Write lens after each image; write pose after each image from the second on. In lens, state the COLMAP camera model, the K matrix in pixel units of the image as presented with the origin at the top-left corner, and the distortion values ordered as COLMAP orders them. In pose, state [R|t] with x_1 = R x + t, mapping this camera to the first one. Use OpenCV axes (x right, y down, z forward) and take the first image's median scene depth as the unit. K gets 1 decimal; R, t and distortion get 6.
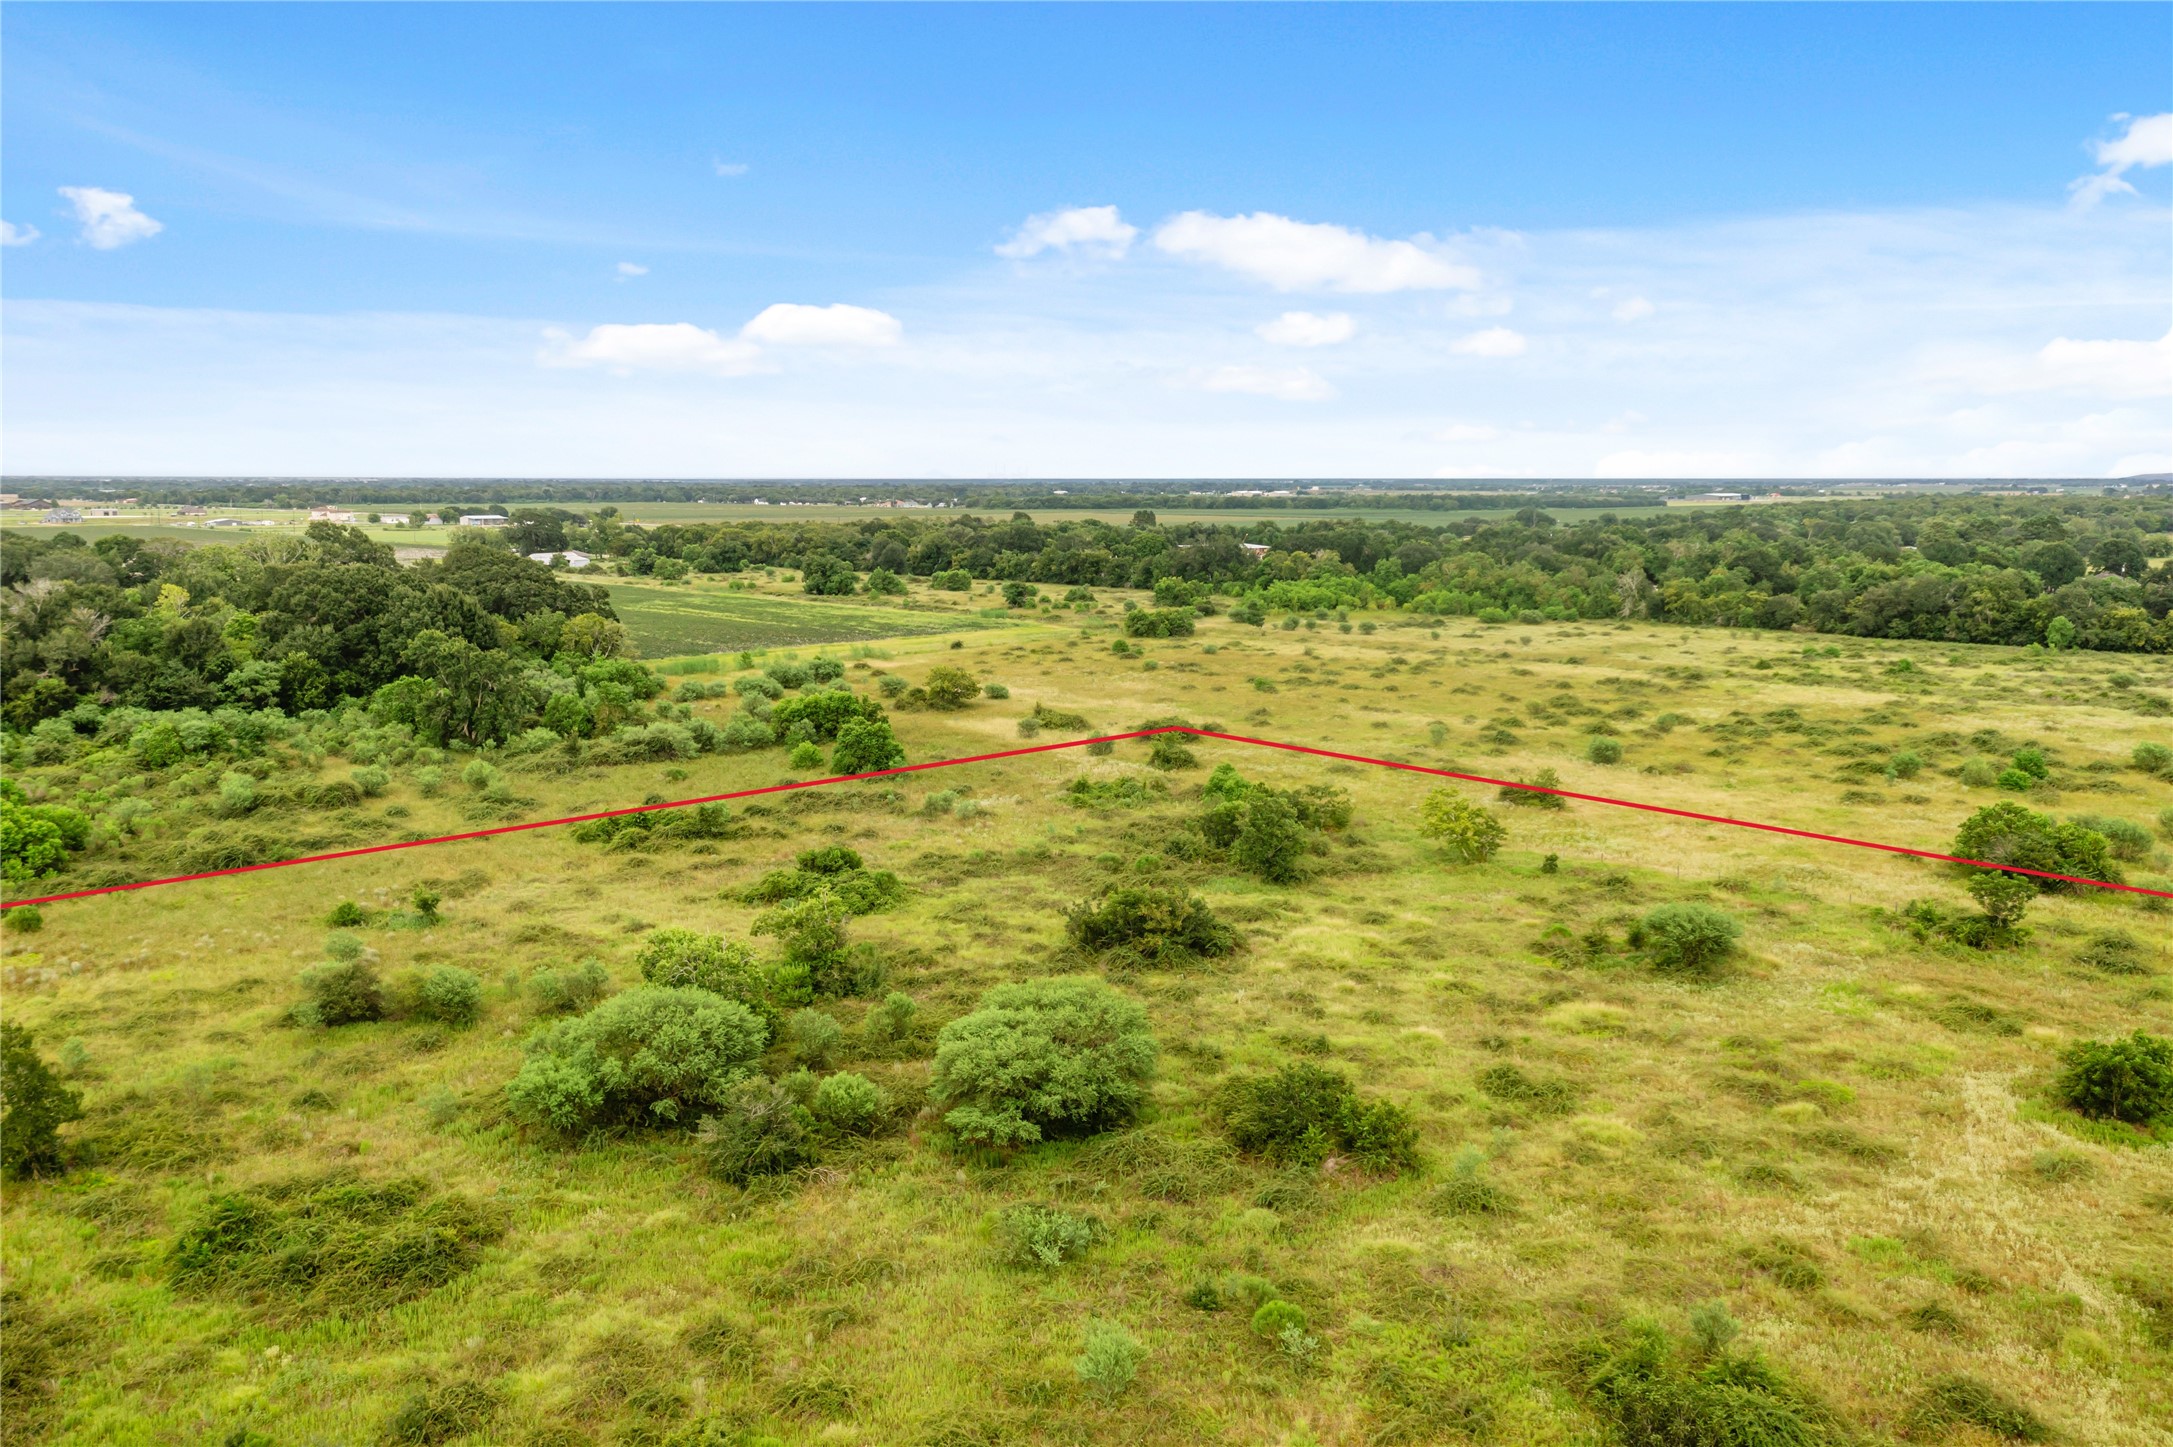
lens RADIAL K [[1795.2, 0, 1086.5], [0, 1795.2, 723.5], [0, 0, 1]] dist [-0.002887, 0.001468]
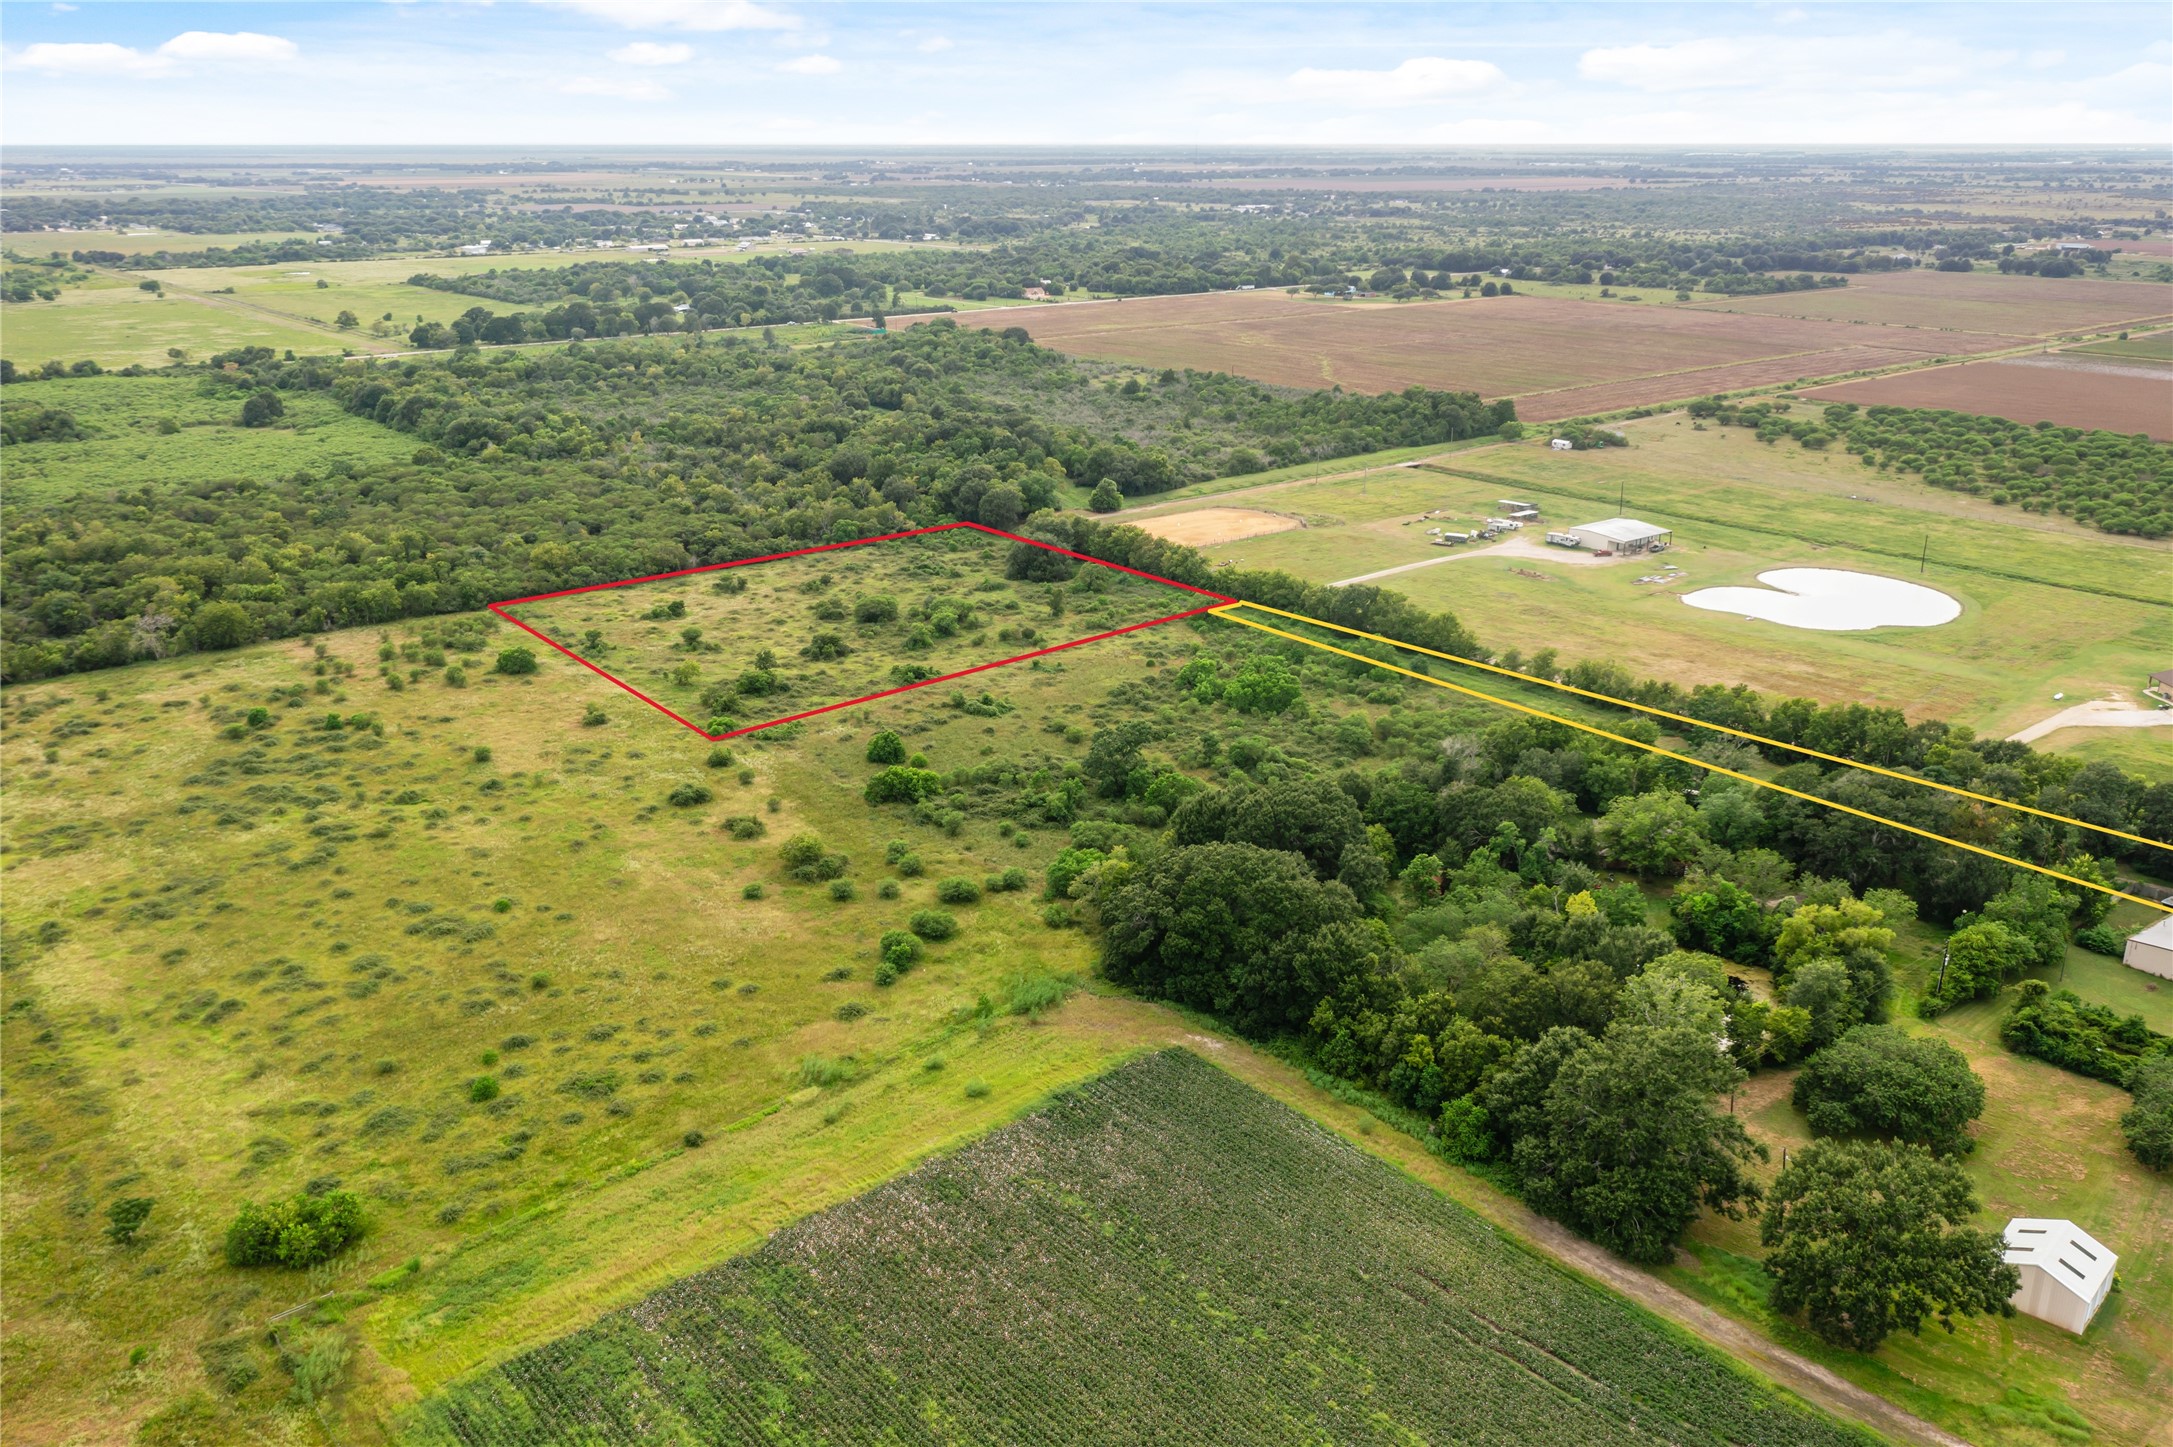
lens RADIAL K [[1750.0, 0, 1076.7], [0, 1750.0, 715.9], [0, 0, 1]] dist [-0.001051, 0.004721]
pose [[-0.997388, -0.024910, 0.067796, -0.713102], [0.007721, 0.896497, 0.442982, -1.329438], [-0.071814, 0.442348, -0.893963, 4.202387]]
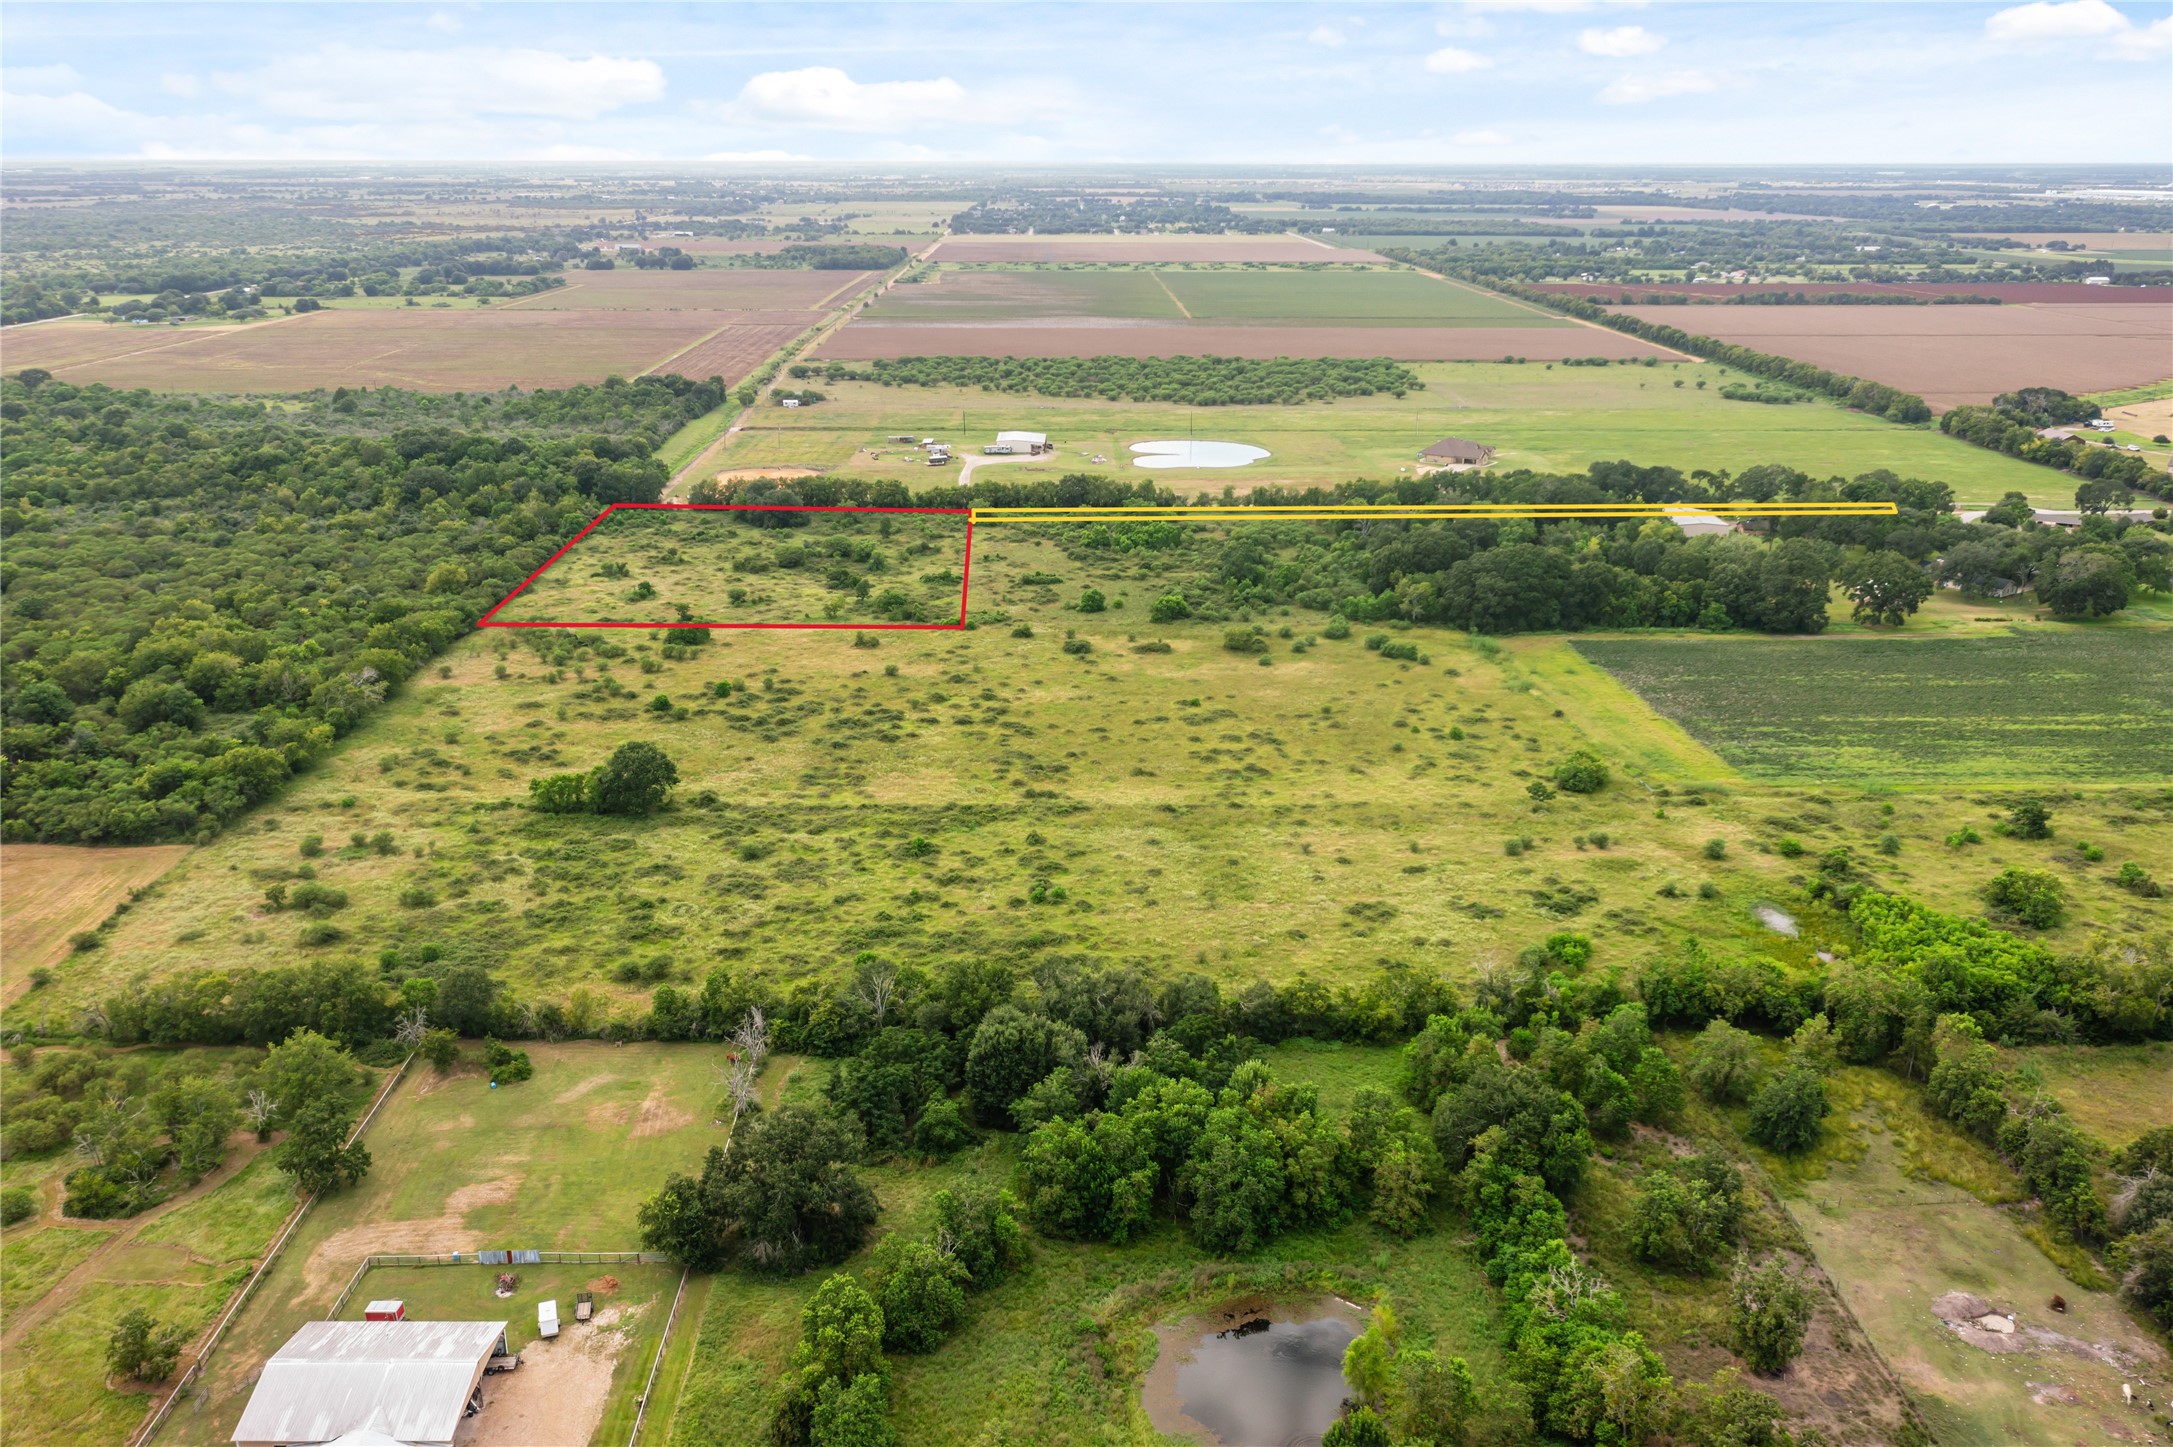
lens RADIAL K [[1727.4, 0, 1077.2], [0, 1727.4, 722.5], [0, 0, 1]] dist [0.002366, 0.003603]
pose [[-0.670300, 0.229101, -0.705841, 2.742285], [-0.105634, 0.912009, 0.396334, -1.314236], [0.734534, 0.340224, -0.587118, 4.054199]]
